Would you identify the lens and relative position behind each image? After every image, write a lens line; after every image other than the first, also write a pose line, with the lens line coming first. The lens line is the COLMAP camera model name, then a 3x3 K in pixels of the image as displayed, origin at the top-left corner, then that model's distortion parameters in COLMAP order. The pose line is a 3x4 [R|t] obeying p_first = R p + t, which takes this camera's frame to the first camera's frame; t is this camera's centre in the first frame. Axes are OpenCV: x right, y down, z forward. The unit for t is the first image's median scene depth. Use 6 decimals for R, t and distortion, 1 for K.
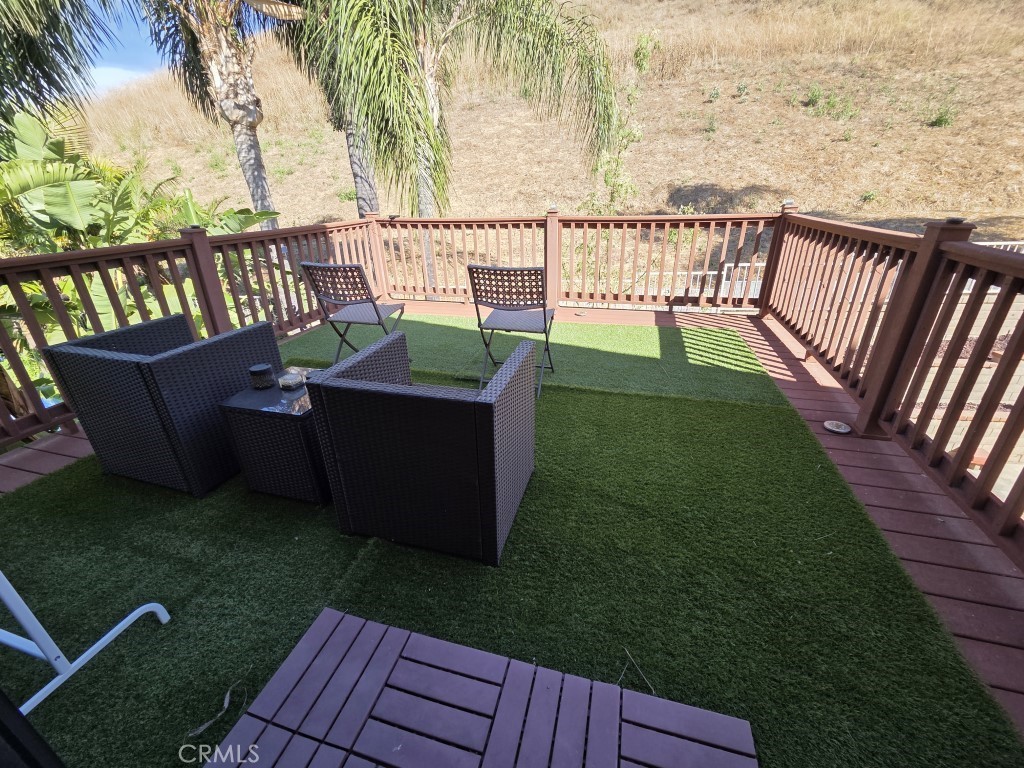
lens RADIAL K [[416.6, 0, 517.6], [0, 416.6, 377.6], [0, 0, 1]] dist [0.002262, 0.000212]
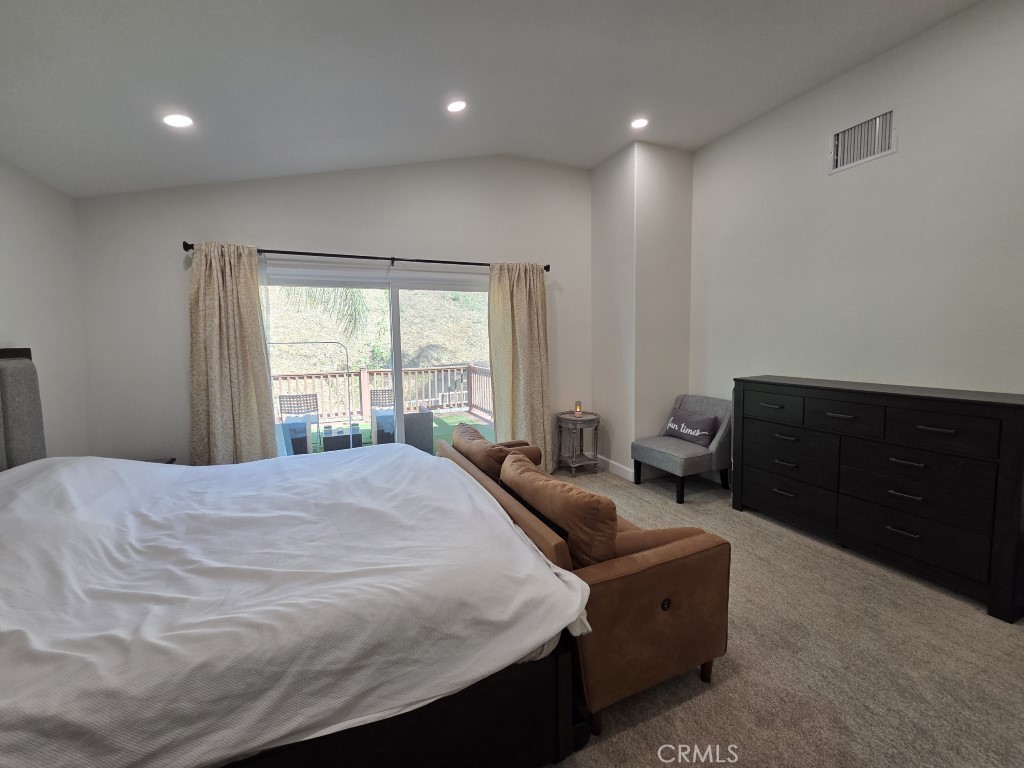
lens RADIAL K [[416.6, 0, 513.6], [0, 416.6, 380.2], [0, 0, 1]] dist [0.002262, 0.000212]
pose [[0.772384, -0.048281, 0.633318, -0.575359], [0.255091, 0.936737, -0.239692, 0.268832], [-0.581680, 0.346688, 0.735836, -0.734572]]
